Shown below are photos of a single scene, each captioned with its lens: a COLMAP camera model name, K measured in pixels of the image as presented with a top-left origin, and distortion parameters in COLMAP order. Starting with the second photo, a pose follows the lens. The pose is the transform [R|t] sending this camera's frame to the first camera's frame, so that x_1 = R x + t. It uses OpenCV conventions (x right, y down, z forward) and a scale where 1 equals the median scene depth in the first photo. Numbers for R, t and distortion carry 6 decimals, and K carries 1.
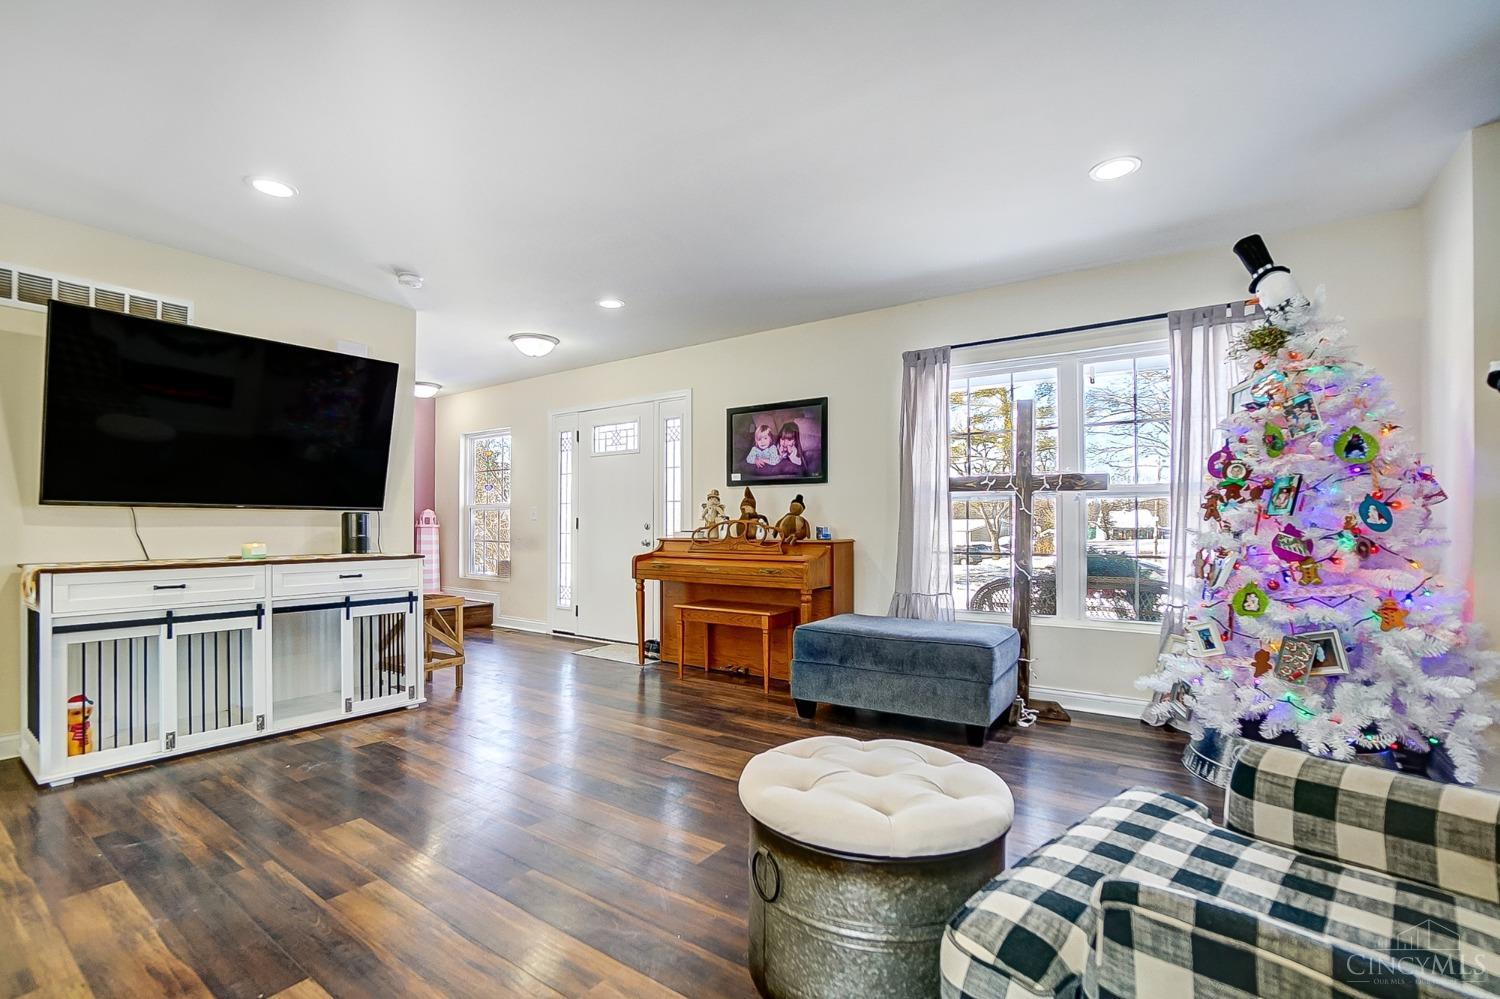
lens RADIAL K [[680.9, 0, 725.1], [0, 680.9, 520.1], [0, 0, 1]] dist [-0.054741, 0.019927]
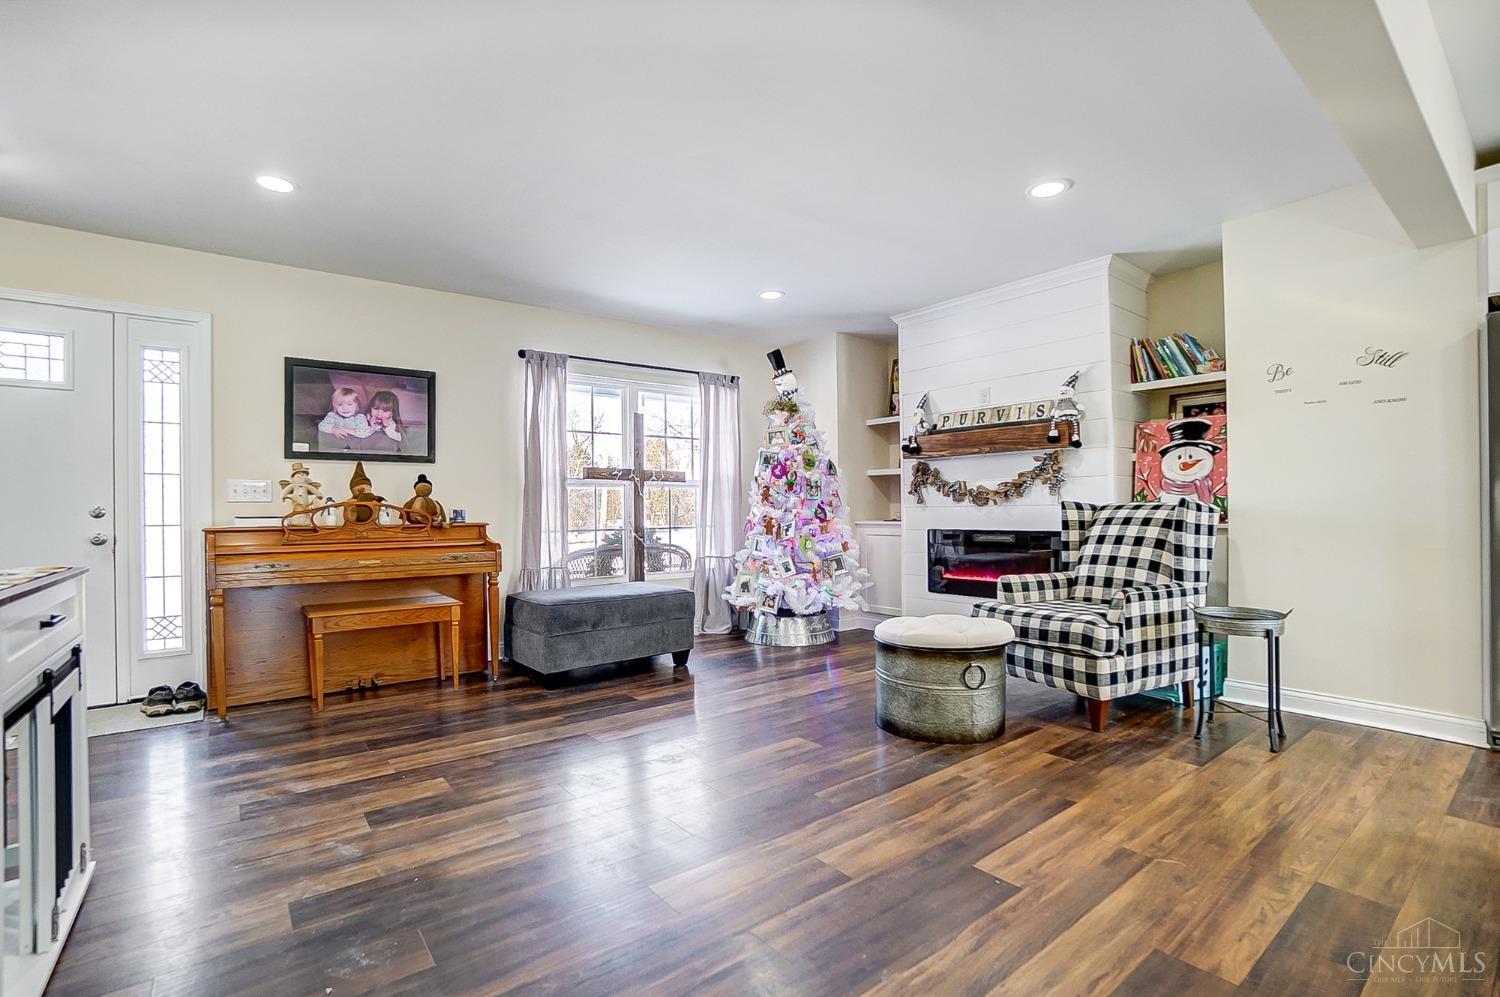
lens RADIAL K [[680.9, 0, 707.8], [0, 680.9, 513.1], [0, 0, 1]] dist [-0.054741, 0.019927]
pose [[0.300359, -0.009525, 0.953779, -1.140397], [0.002170, 0.999954, 0.009302, 0.012736], [-0.953824, -0.000724, 0.300366, 0.639002]]
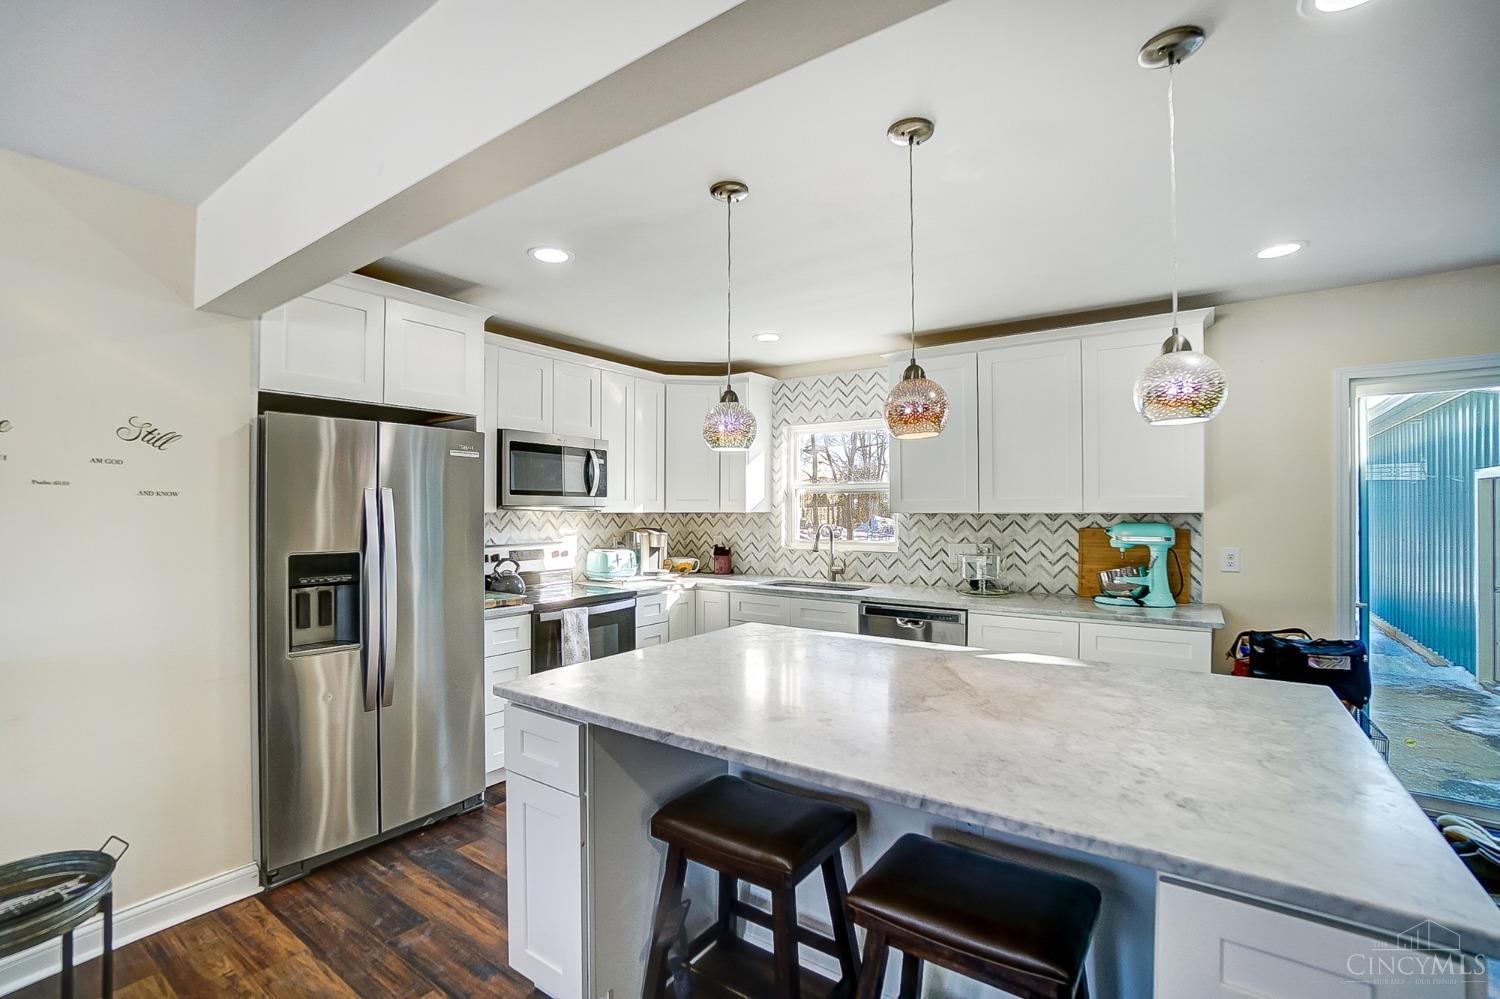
lens RADIAL K [[680.9, 0, 722.2], [0, 680.9, 511.6], [0, 0, 1]] dist [-0.054741, 0.019927]
pose [[-0.999977, -0.006015, -0.003203, -0.450503], [-0.005972, 0.999894, -0.013274, -0.134332], [0.003282, -0.013254, -0.999907, 0.717294]]
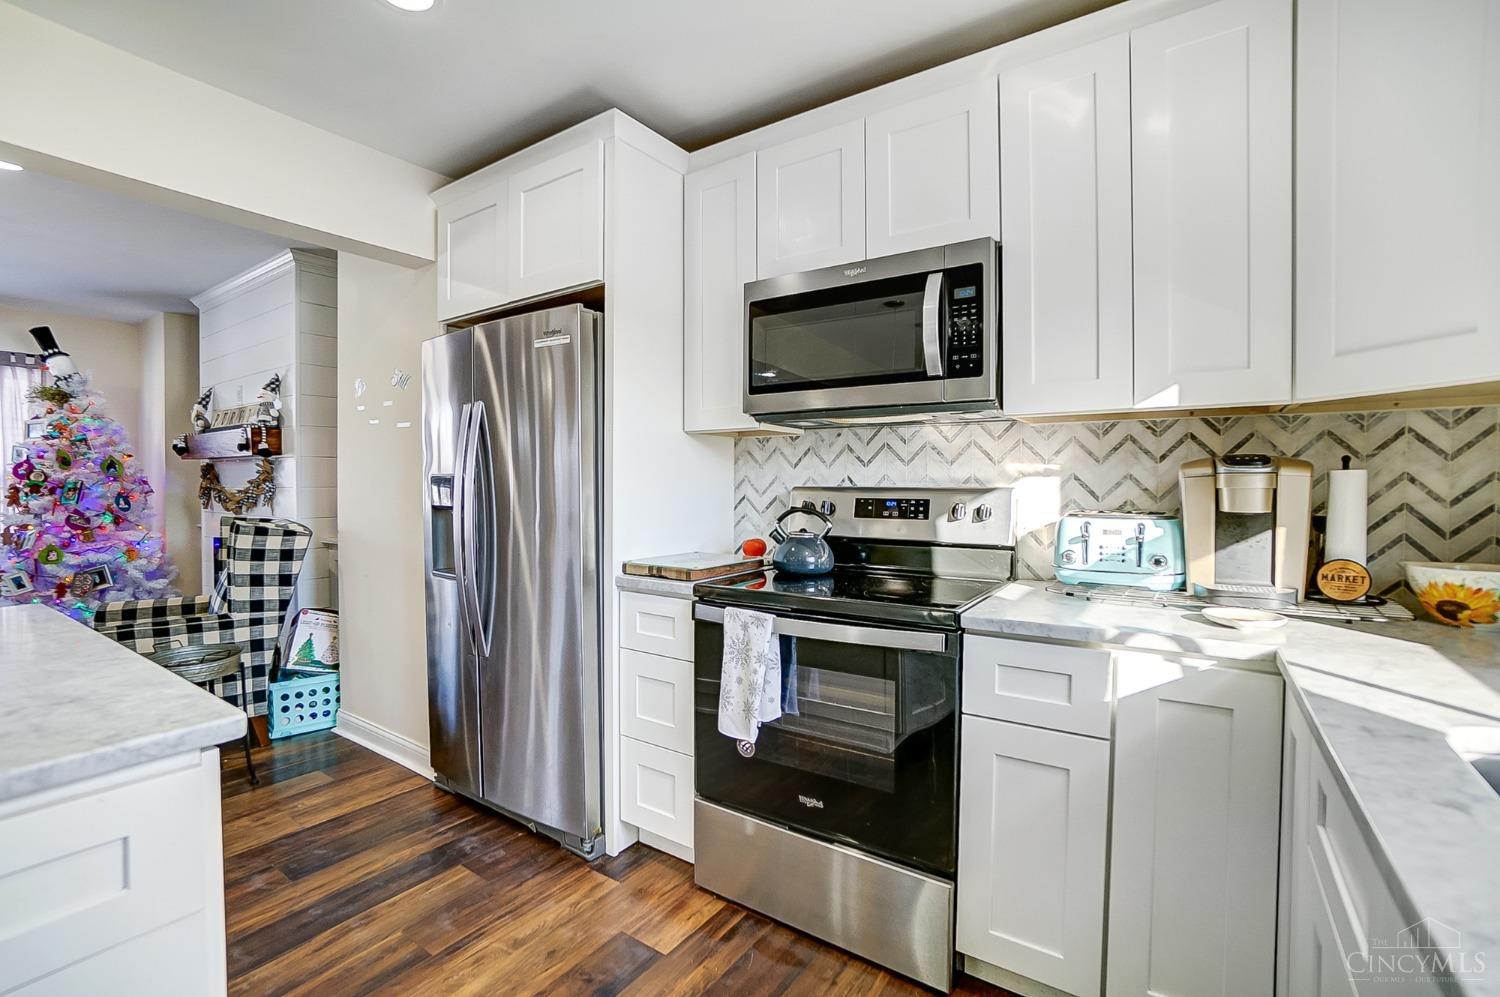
lens RADIAL K [[680.9, 0, 736.8], [0, 680.9, 498.2], [0, 0, 1]] dist [-0.054741, 0.019927]
pose [[-0.011591, -0.027690, 0.999549, -0.842913], [-0.012071, 0.999548, 0.027550, -0.084667], [-0.999860, -0.011746, -0.011920, -0.681387]]
